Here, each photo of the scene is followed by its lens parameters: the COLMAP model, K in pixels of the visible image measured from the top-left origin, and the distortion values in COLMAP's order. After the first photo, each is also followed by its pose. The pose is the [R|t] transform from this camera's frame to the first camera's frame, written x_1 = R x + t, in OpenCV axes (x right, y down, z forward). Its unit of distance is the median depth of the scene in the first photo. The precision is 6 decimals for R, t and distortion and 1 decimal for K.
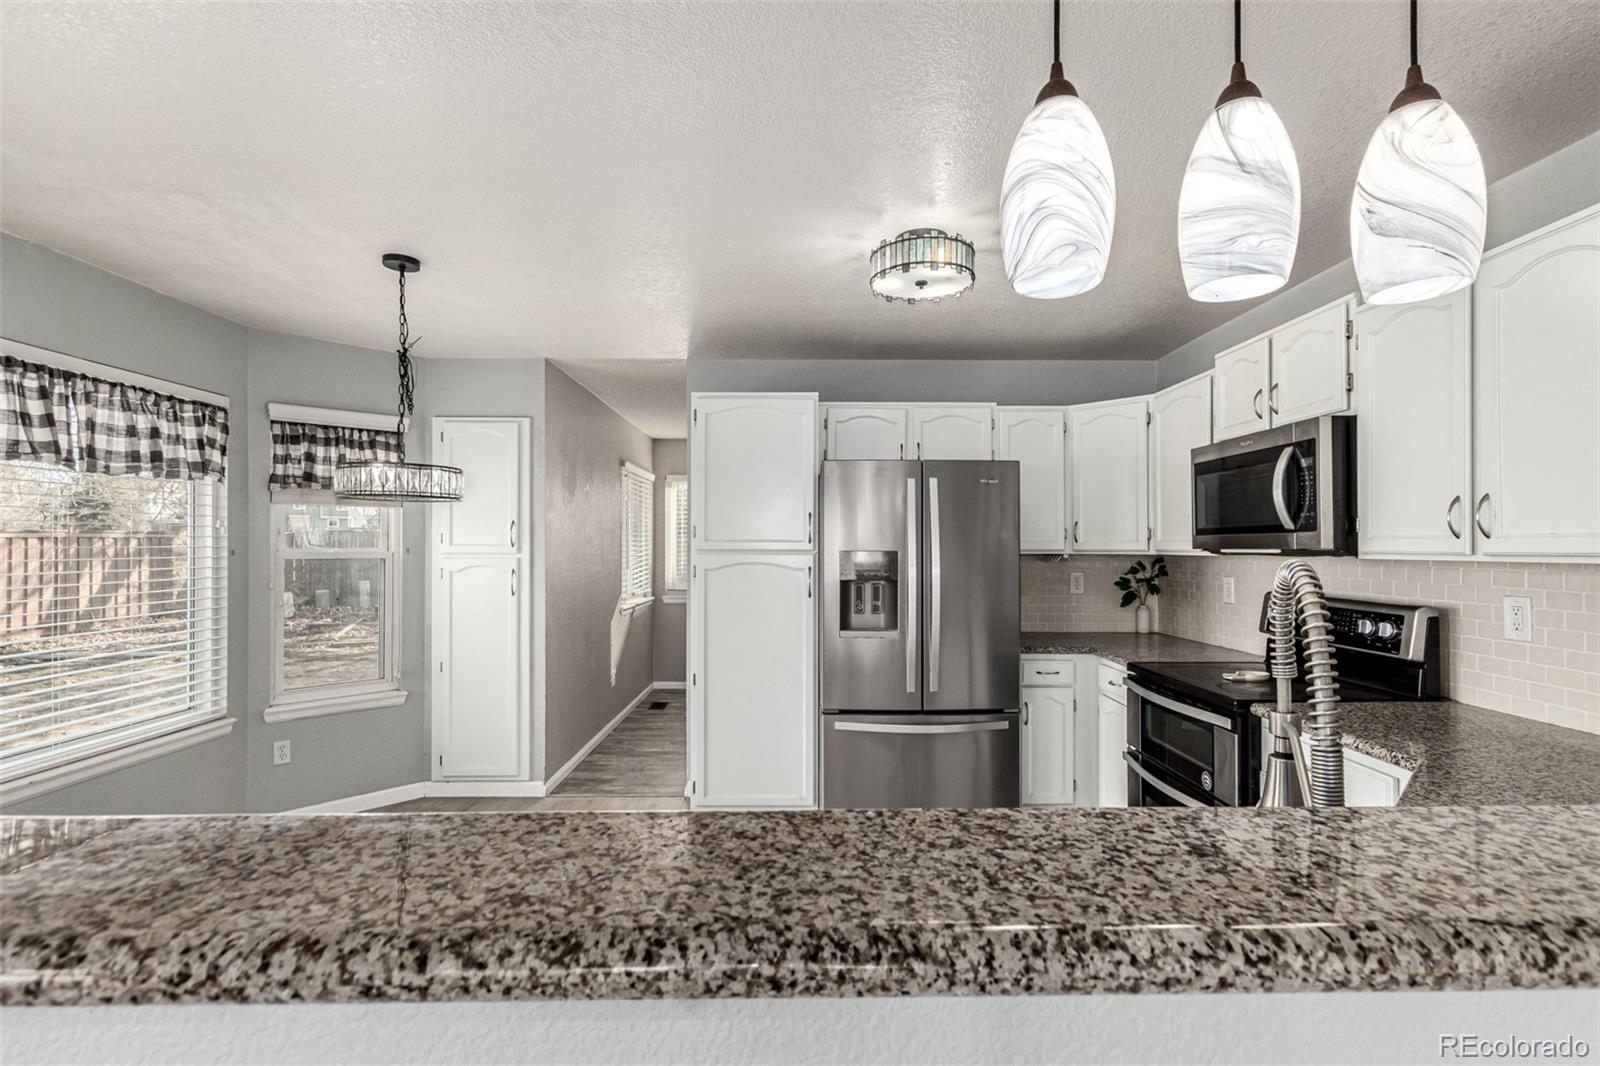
lens RADIAL K [[744.9, 0, 810.6], [0, 744.9, 544.4], [0, 0, 1]] dist [0.009537, -0.000891]
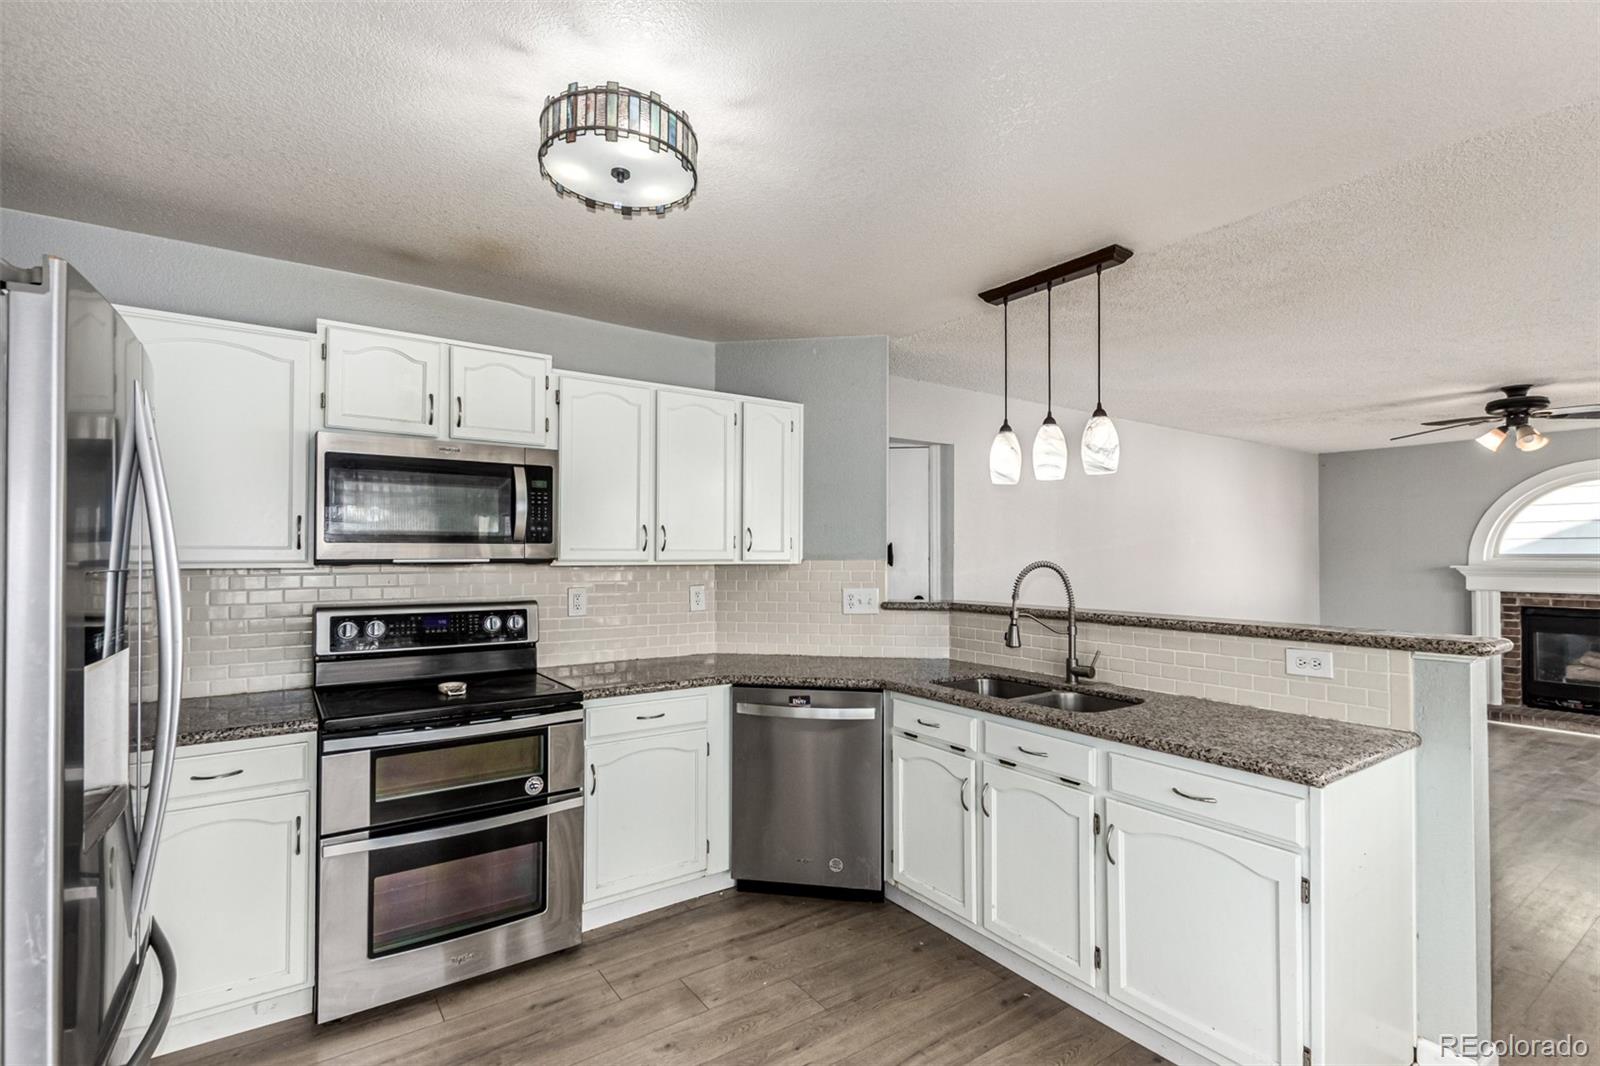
lens RADIAL K [[744.9, 0, 810.6], [0, 744.9, 544.4], [0, 0, 1]] dist [0.009537, -0.000891]
pose [[-0.569308, 0.008533, 0.822080, -0.369870], [-0.004755, 0.999895, -0.013672, -0.001086], [-0.822110, -0.011693, -0.569208, 0.901065]]
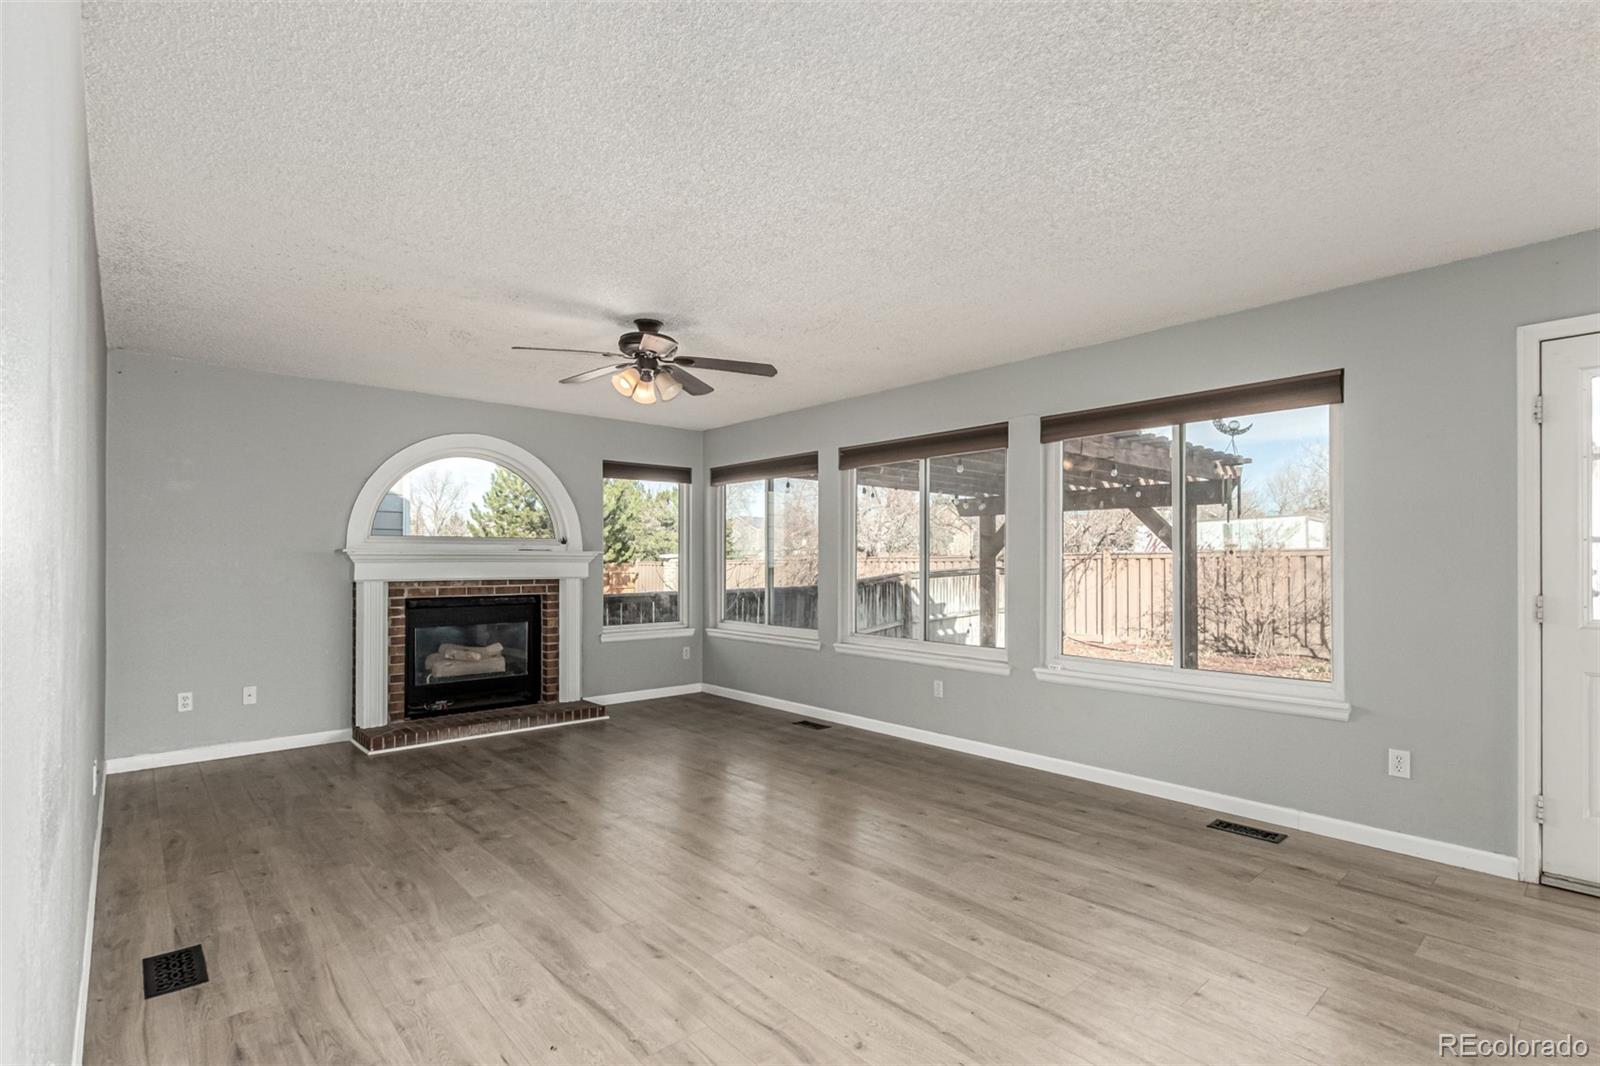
lens RADIAL K [[764.4, 0, 822.2], [0, 764.4, 552.5], [0, 0, 1]] dist [0.015190, 0.000072]
pose [[-0.749890, -0.008578, -0.661507, 0.555596], [0.000889, 0.999902, -0.013974, 0.047344], [0.661562, -0.011067, -0.749809, 0.126218]]
